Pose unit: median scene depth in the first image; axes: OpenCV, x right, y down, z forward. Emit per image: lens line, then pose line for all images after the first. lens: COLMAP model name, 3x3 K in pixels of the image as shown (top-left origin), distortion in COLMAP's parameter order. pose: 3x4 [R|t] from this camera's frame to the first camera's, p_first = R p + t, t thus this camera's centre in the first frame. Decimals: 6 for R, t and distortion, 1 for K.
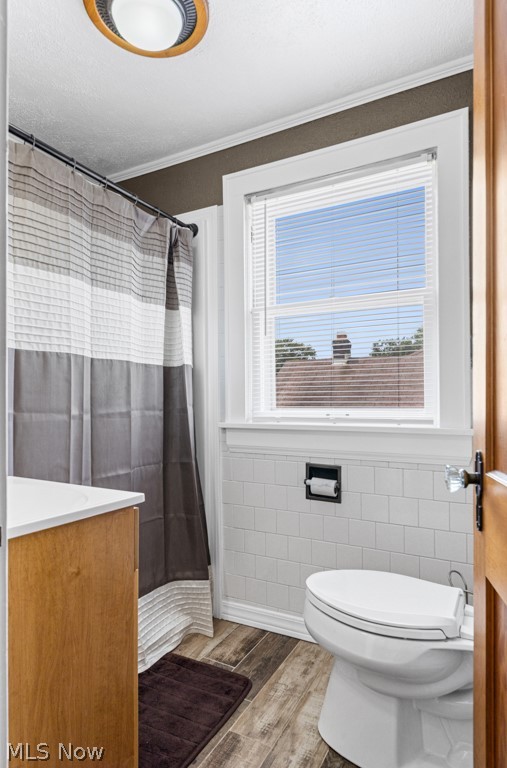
lens RADIAL K [[445.8, 0, 256.3], [0, 445.8, 400.2], [0, 0, 1]] dist [0.009493, -0.000814]
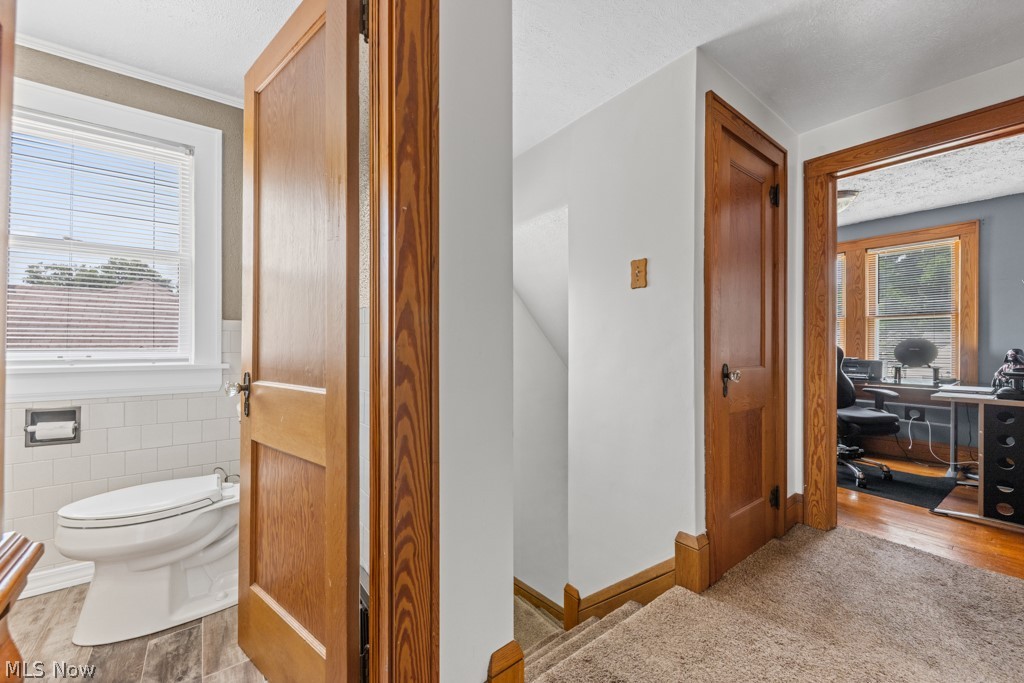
lens RADIAL K [[393.8, 0, 508.3], [0, 393.8, 339.5], [0, 0, 1]] dist [-0.001472, -0.000260]
pose [[0.413969, 0.012346, 0.910207, -0.290346], [-0.004588, 0.999924, -0.011477, -0.000524], [-0.910280, 0.000575, 0.413994, -0.346062]]
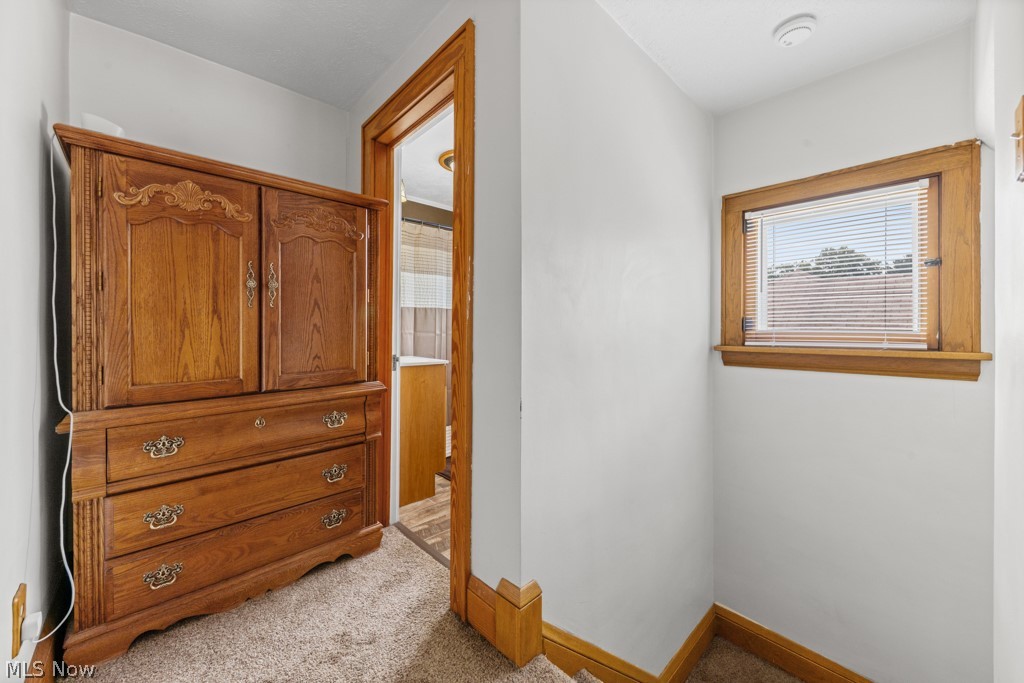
lens RADIAL K [[385.8, 0, 508.2], [0, 385.8, 323.6], [0, 0, 1]] dist [-0.000205, -0.000049]
pose [[0.944810, -0.003023, -0.327604, 0.638307], [0.000983, 0.999979, -0.006392, -0.007823], [0.327616, 0.005717, 0.944794, -0.839900]]
